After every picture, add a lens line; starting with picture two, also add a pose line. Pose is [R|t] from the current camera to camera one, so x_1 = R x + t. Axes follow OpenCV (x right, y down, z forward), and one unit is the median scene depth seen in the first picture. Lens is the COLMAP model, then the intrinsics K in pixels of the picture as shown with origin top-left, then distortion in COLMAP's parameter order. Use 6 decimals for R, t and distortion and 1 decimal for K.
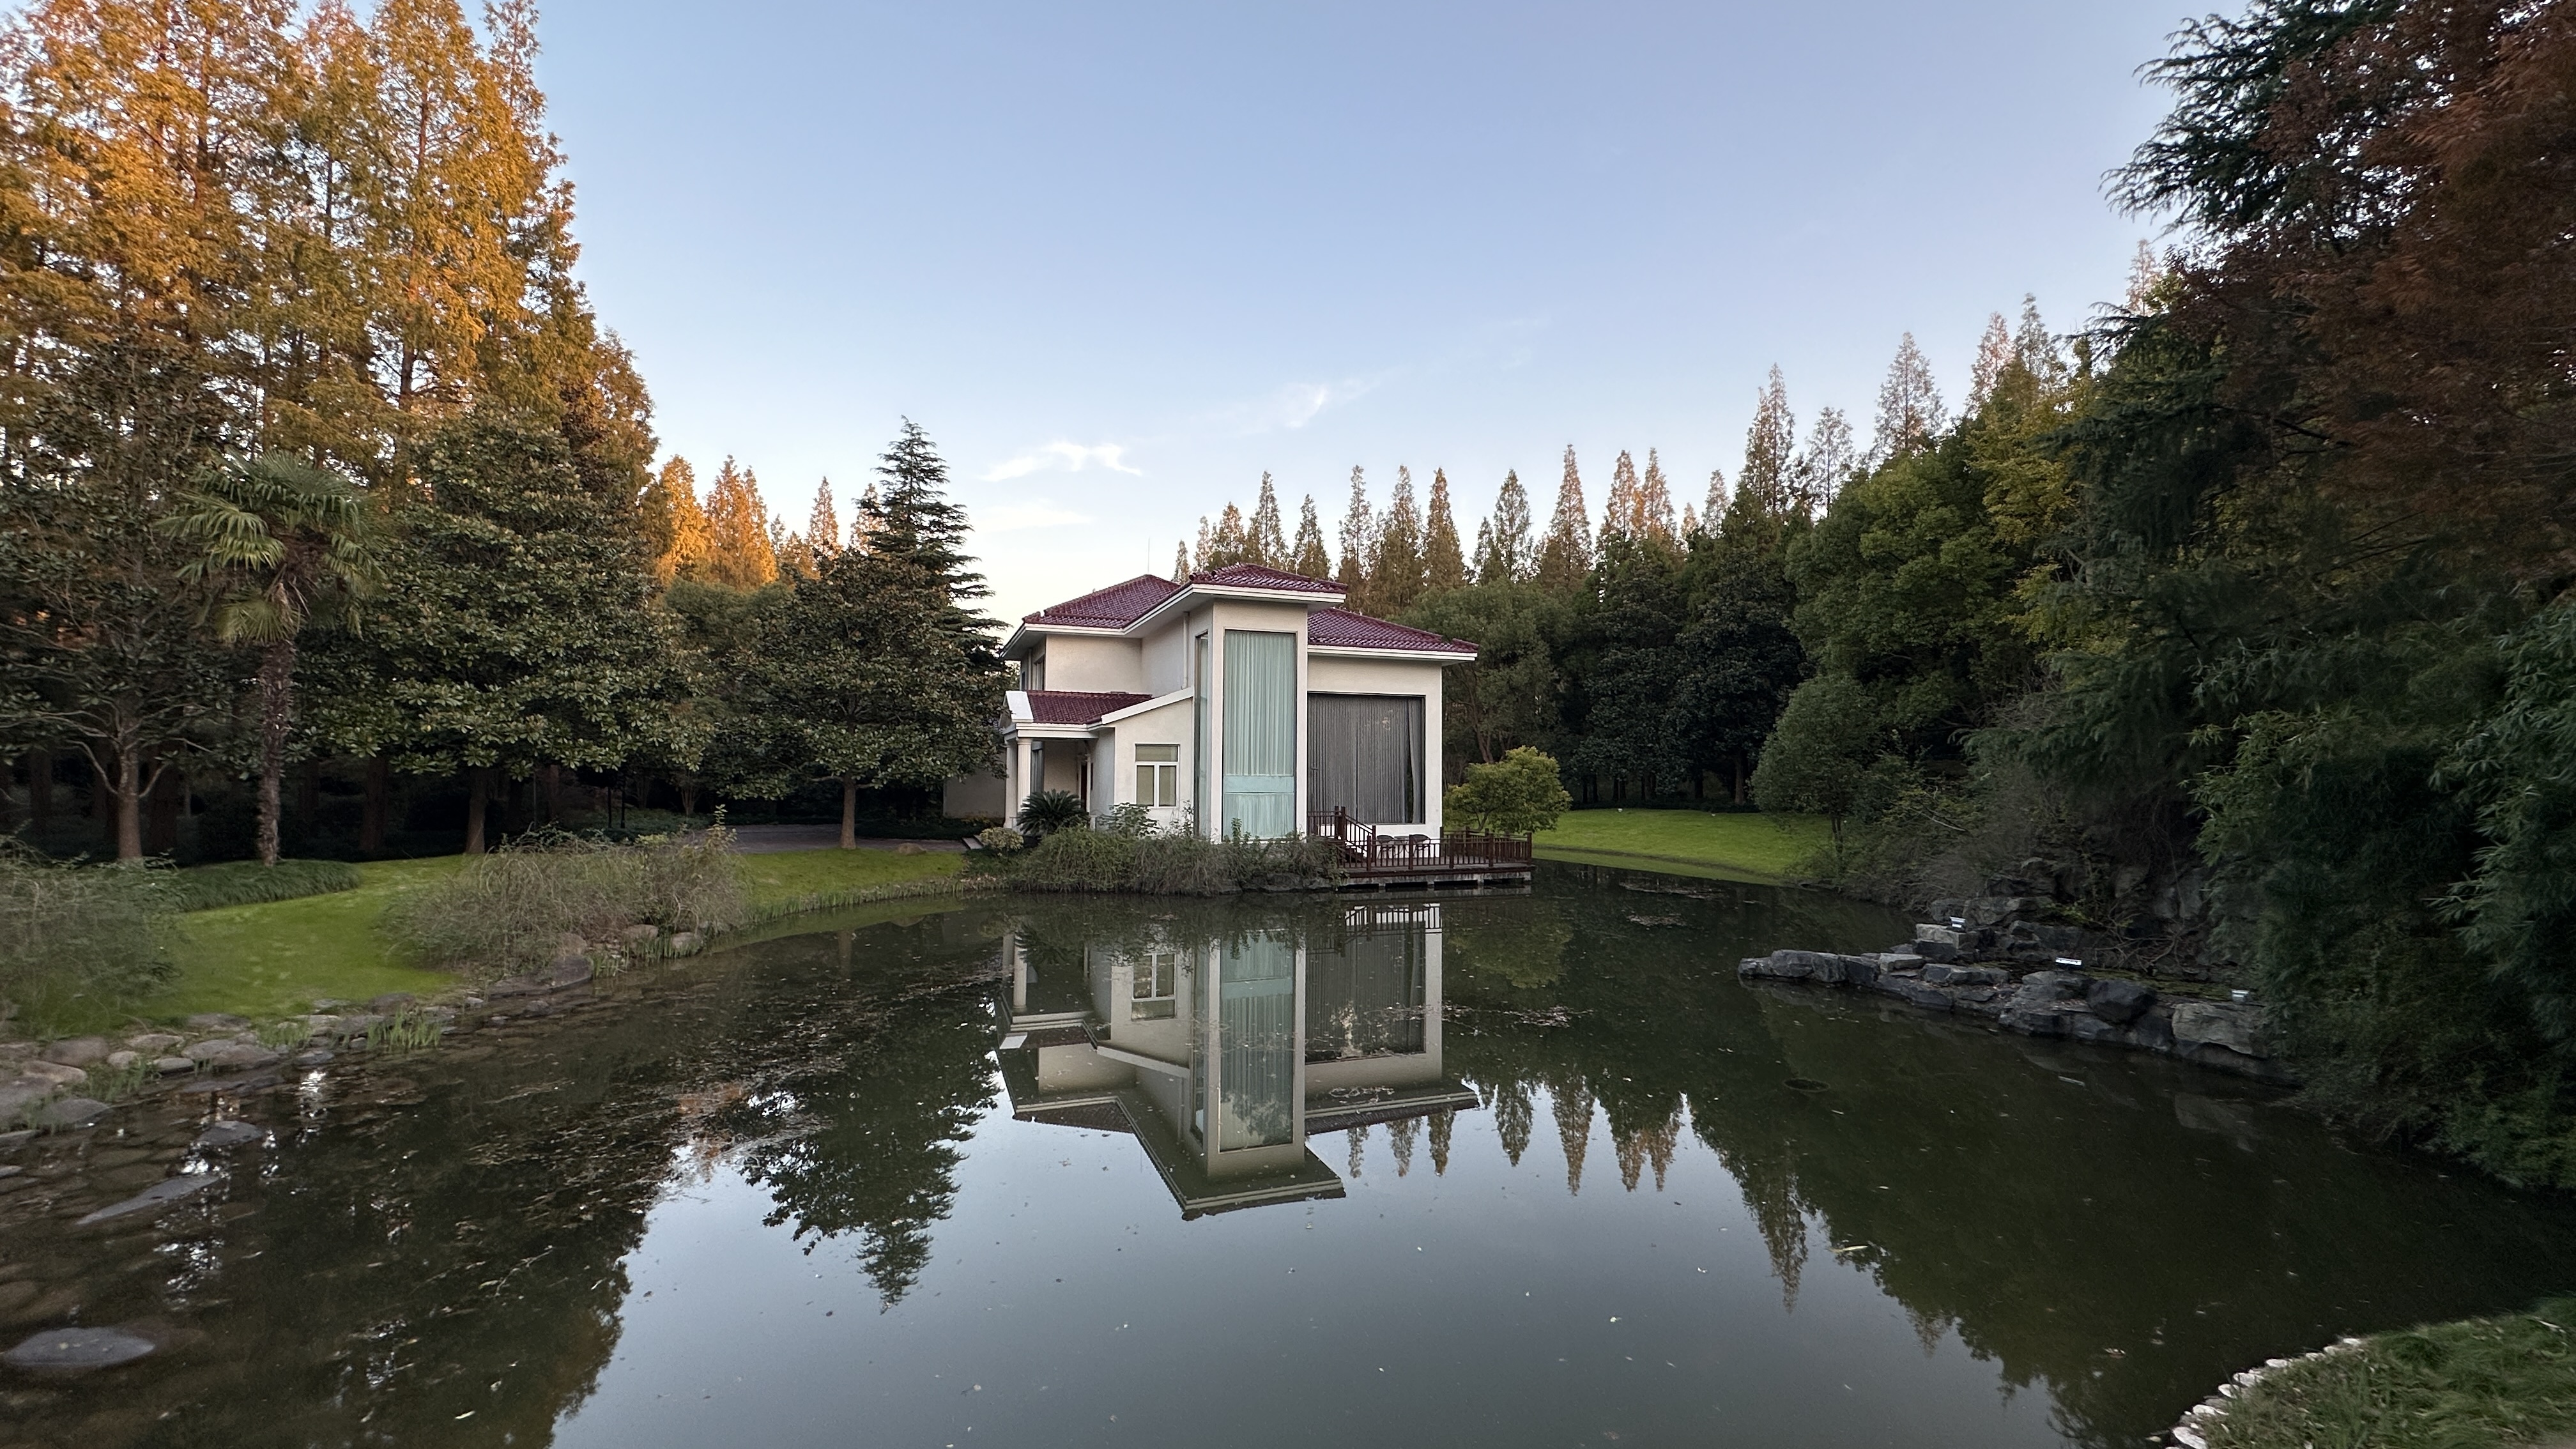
lens RADIAL K [[1014.6, 0, 1293.7], [0, 1014.6, 730.6], [0, 0, 1]] dist [-0.000303, 0.000045]
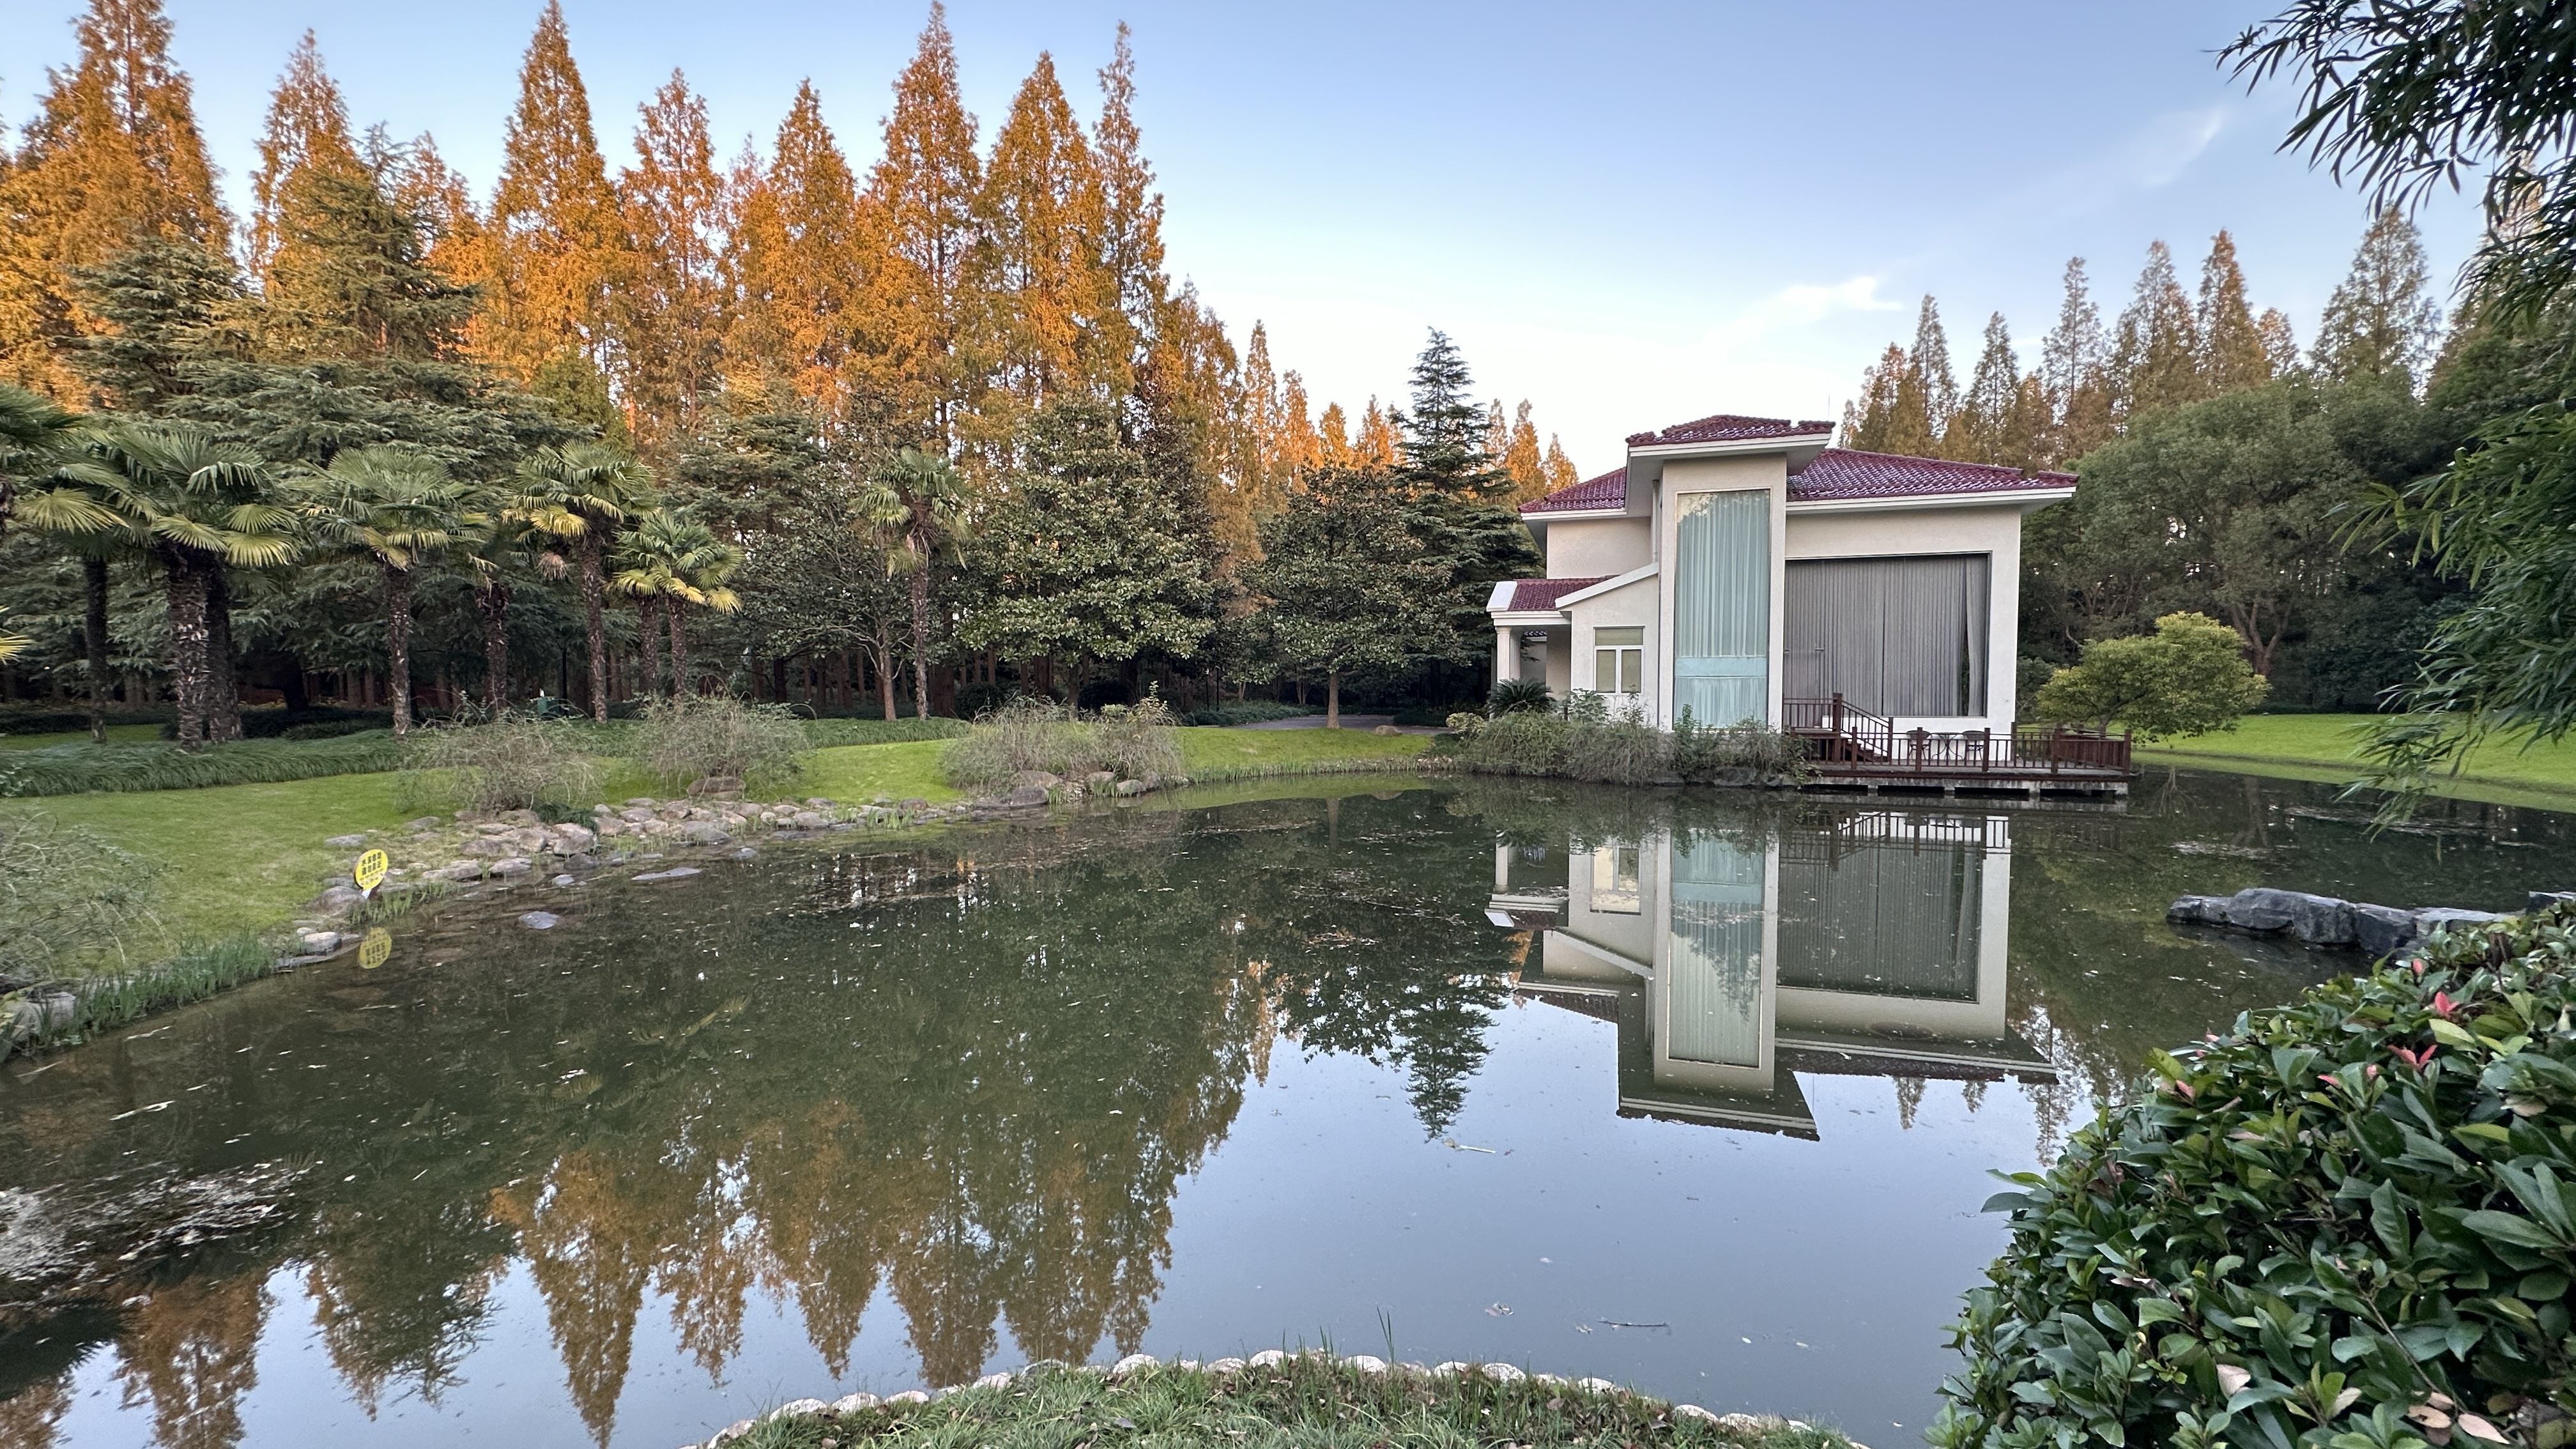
lens RADIAL K [[1014.6, 0, 1293.7], [0, 1014.6, 730.6], [0, 0, 1]] dist [-0.000303, 0.000045]
pose [[0.789654, 0.022080, -0.613155, 0.200132], [0.034173, 0.996218, 0.079884, 0.023033], [0.612600, -0.084034, 0.785913, 0.065792]]
